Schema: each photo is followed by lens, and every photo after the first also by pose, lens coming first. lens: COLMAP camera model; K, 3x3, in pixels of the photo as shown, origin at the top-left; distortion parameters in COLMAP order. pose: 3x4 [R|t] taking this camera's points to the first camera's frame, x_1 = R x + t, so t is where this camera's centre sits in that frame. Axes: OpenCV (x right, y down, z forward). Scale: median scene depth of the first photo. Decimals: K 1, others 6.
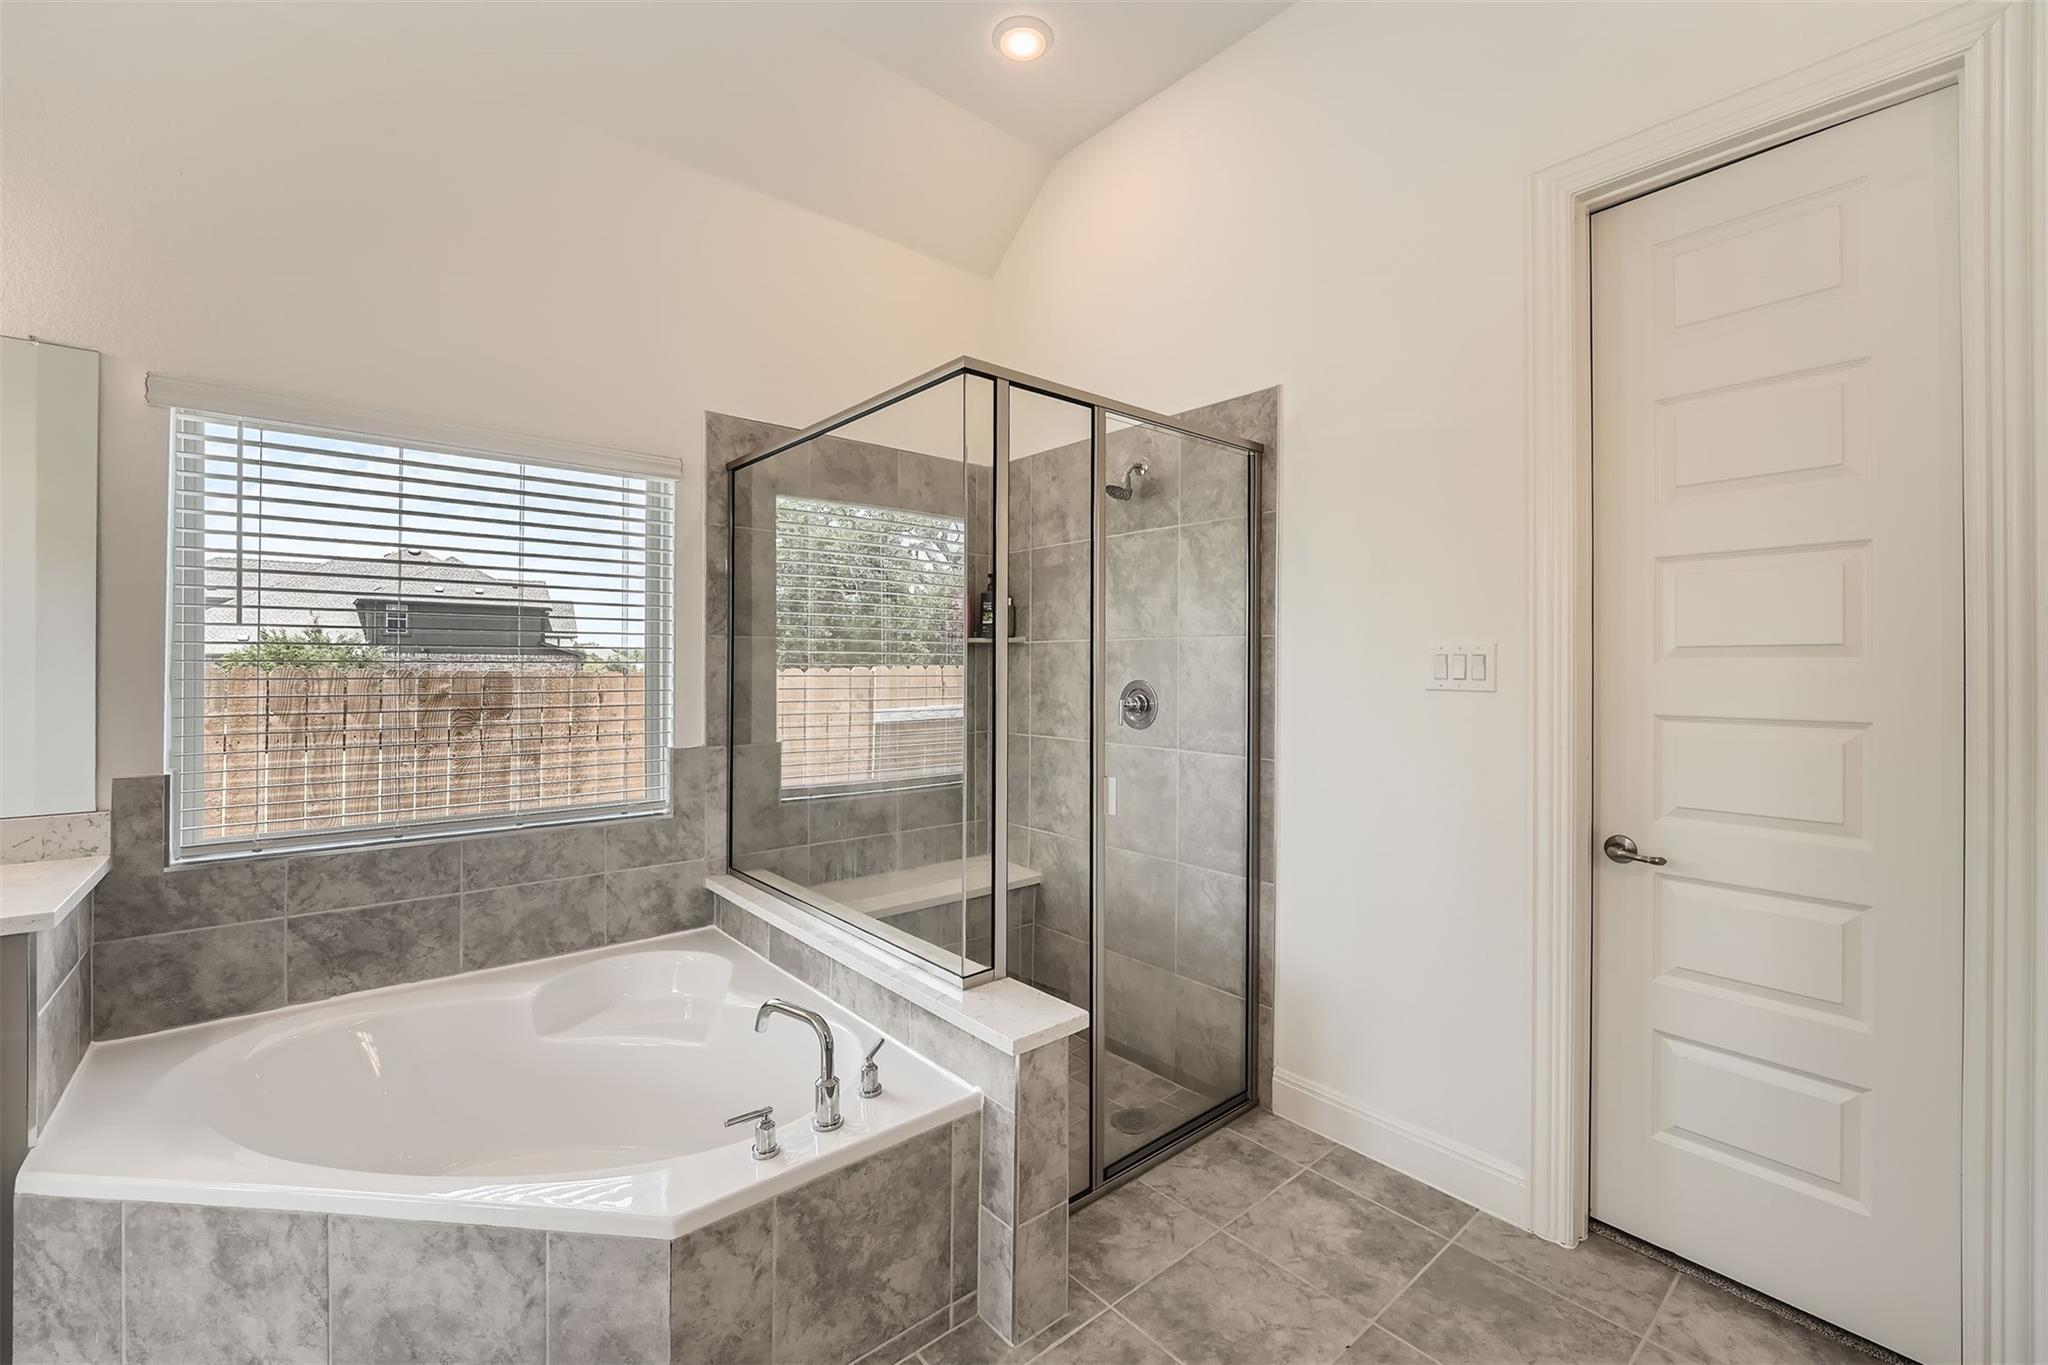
lens RADIAL K [[834.2, 0, 1022.2], [0, 834.2, 665.5], [0, 0, 1]] dist [-0.008916, 0.000304]
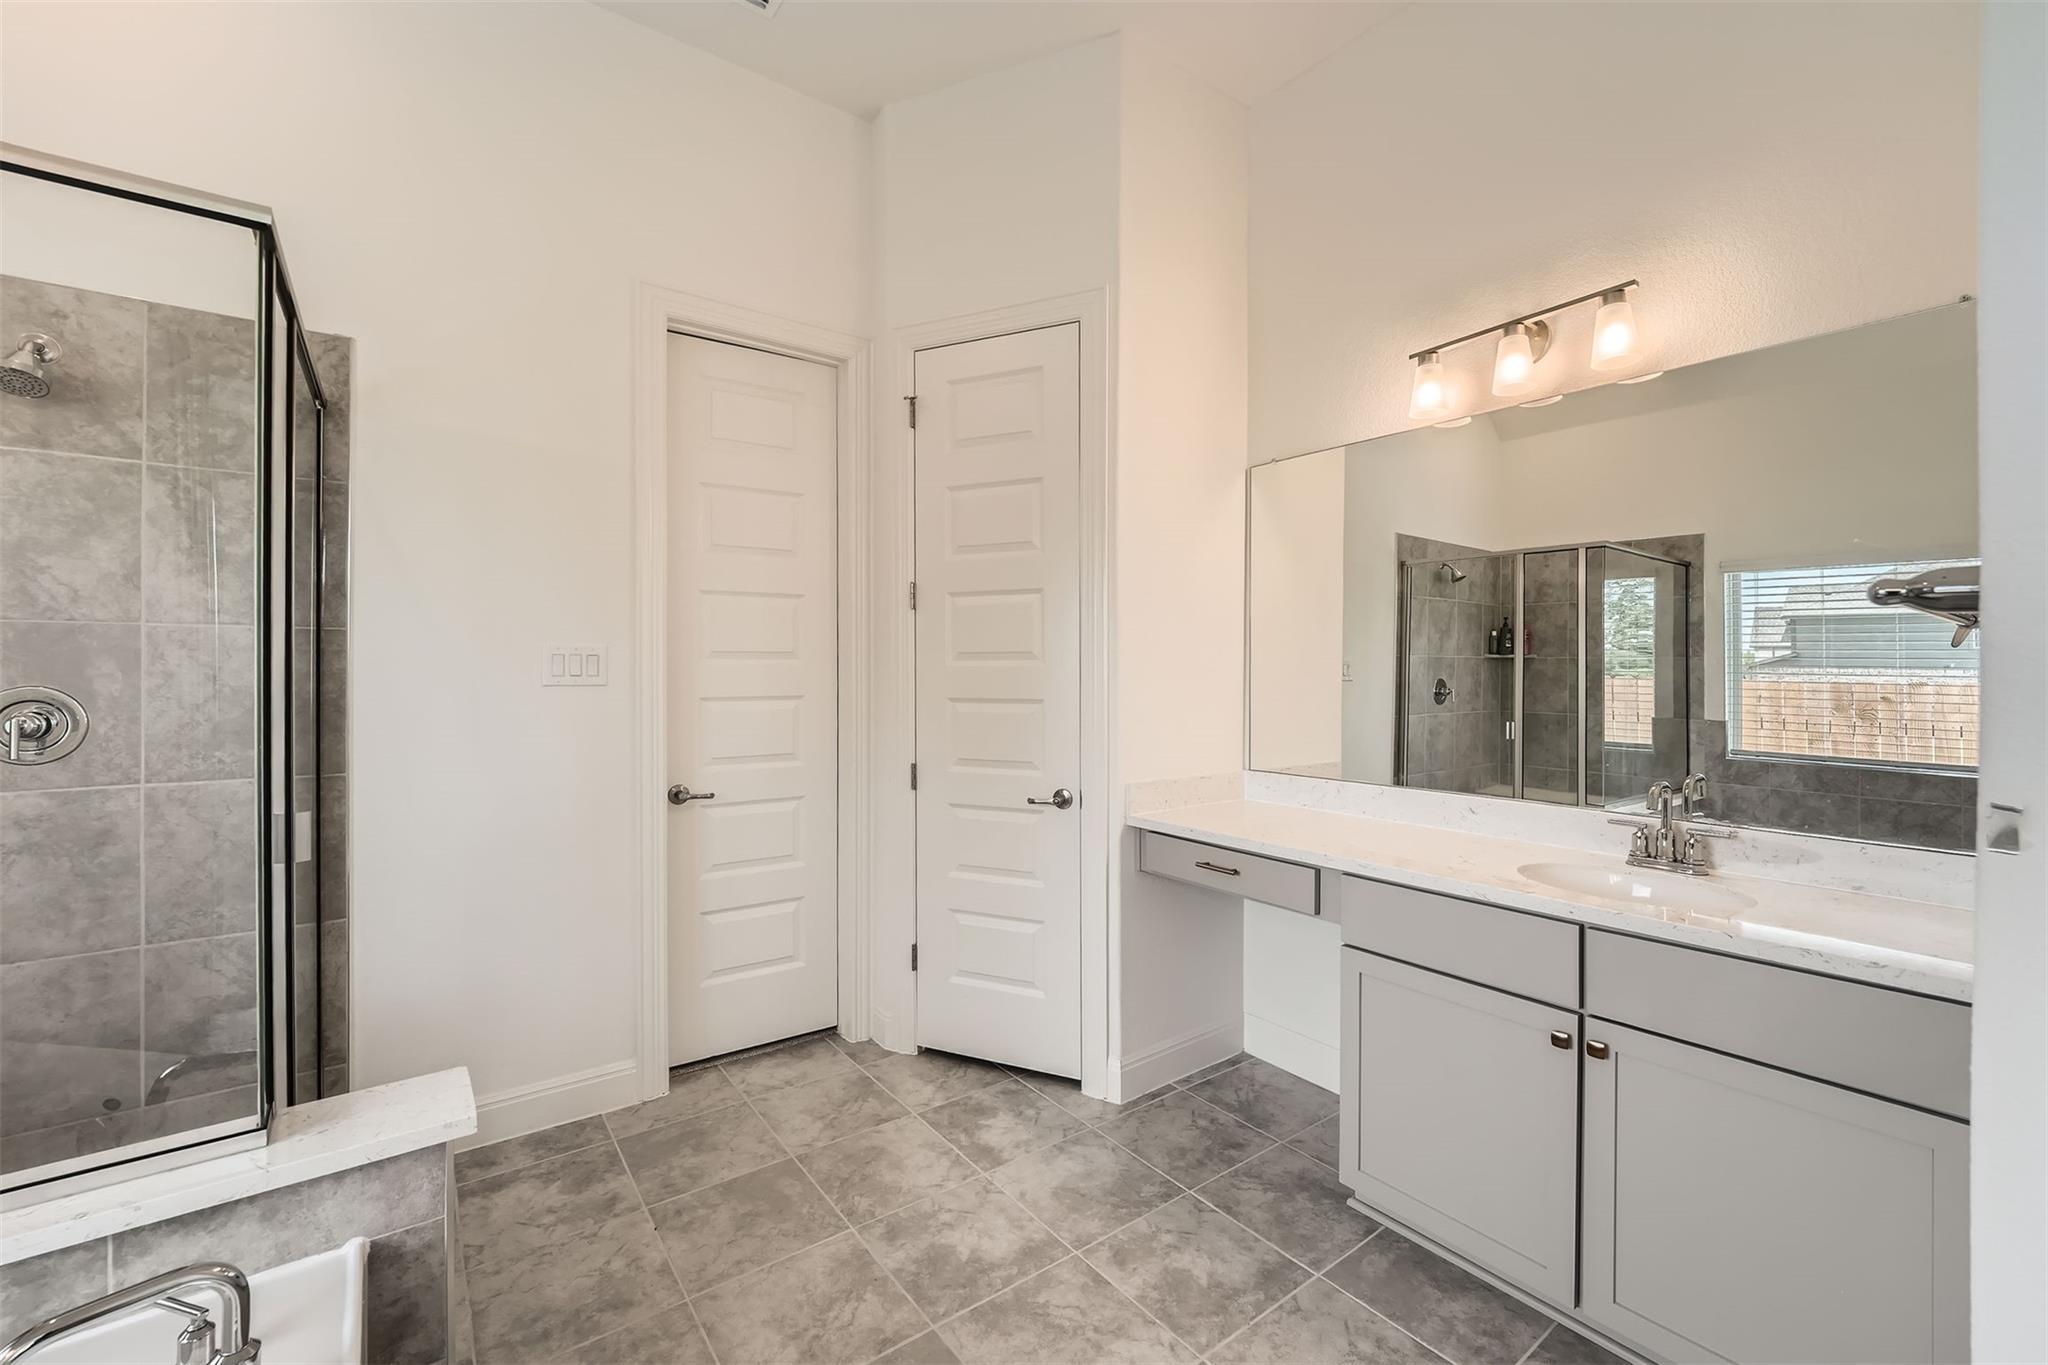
lens RADIAL K [[834.2, 0, 1018.8], [0, 834.2, 669.5], [0, 0, 1]] dist [-0.008916, 0.000304]
pose [[0.082331, -0.006602, 0.996583, -0.557002], [-0.001892, 0.999975, 0.006781, -0.001068], [-0.996603, -0.002444, 0.082316, 0.273957]]
